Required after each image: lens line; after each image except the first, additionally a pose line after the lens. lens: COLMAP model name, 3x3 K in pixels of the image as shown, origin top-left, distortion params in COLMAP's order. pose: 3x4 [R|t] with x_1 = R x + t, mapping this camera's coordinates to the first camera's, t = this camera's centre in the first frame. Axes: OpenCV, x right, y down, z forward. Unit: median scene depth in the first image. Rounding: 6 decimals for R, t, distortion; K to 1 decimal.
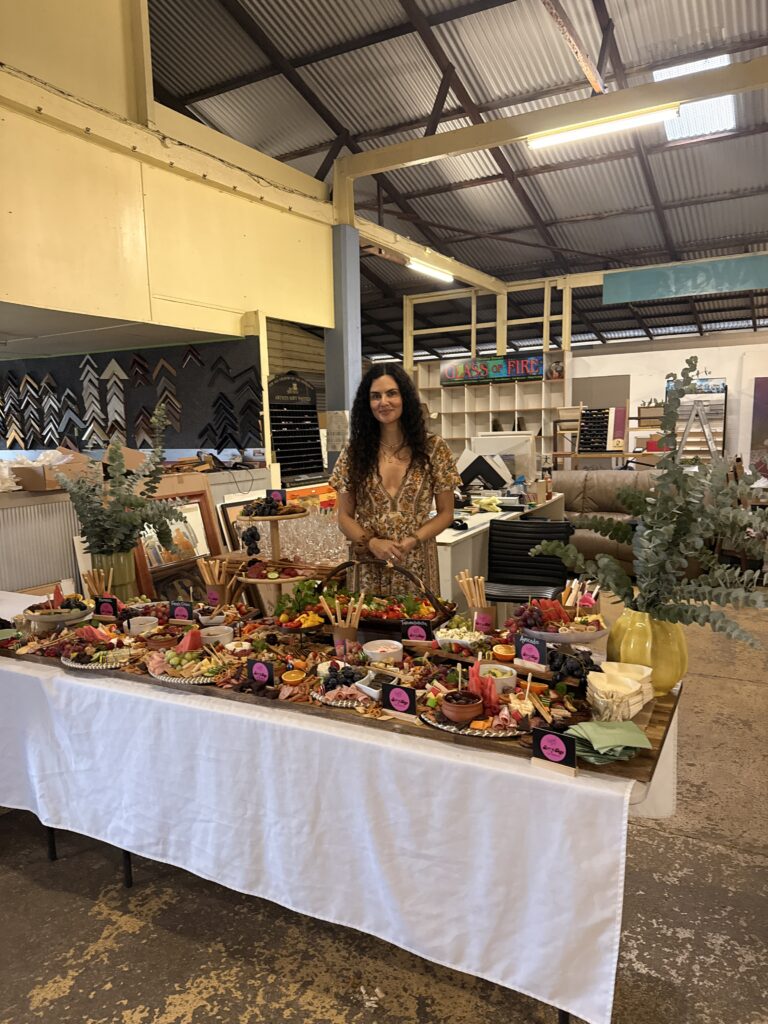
lens RADIAL K [[738.4, 0, 382.1], [0, 738.4, 533.8], [0, 0, 1]] dist [0.027982, -0.077707]
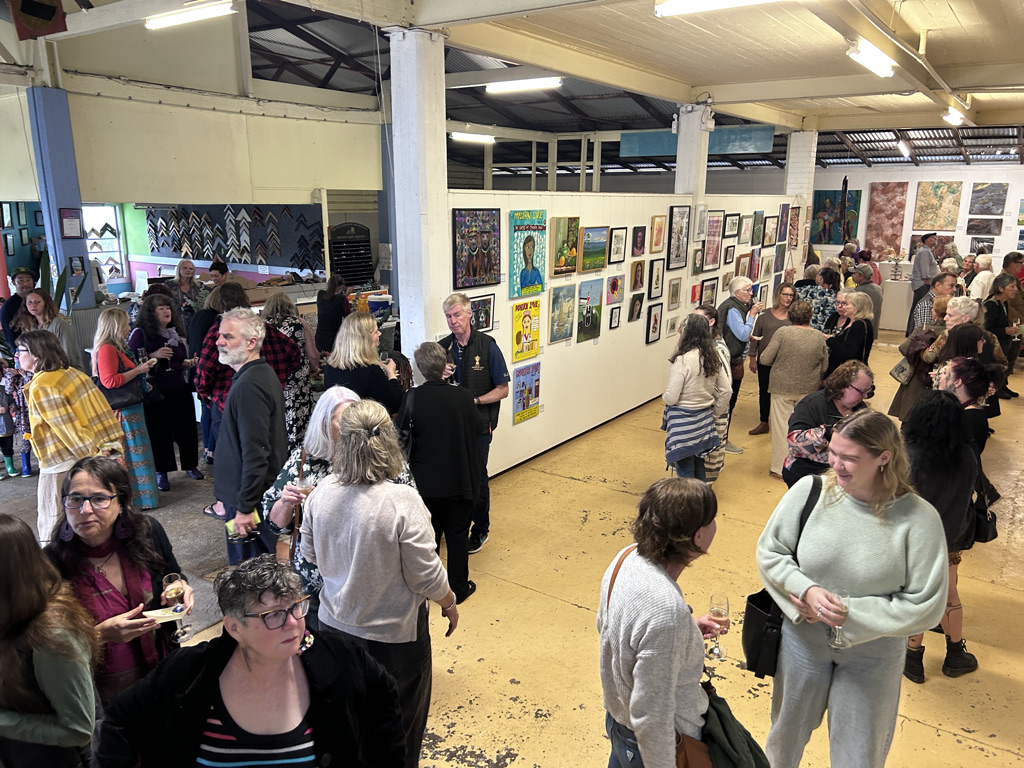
lens RADIAL K [[782.0, 0, 512.0], [0, 782.0, 389.0], [0, 0, 1]] dist [0.014402, -0.004153]
pose [[0.994439, 0.053914, -0.090468, 0.386720], [-0.045524, 0.994684, 0.092364, -0.027482], [0.094967, -0.087732, 0.991607, -0.660366]]
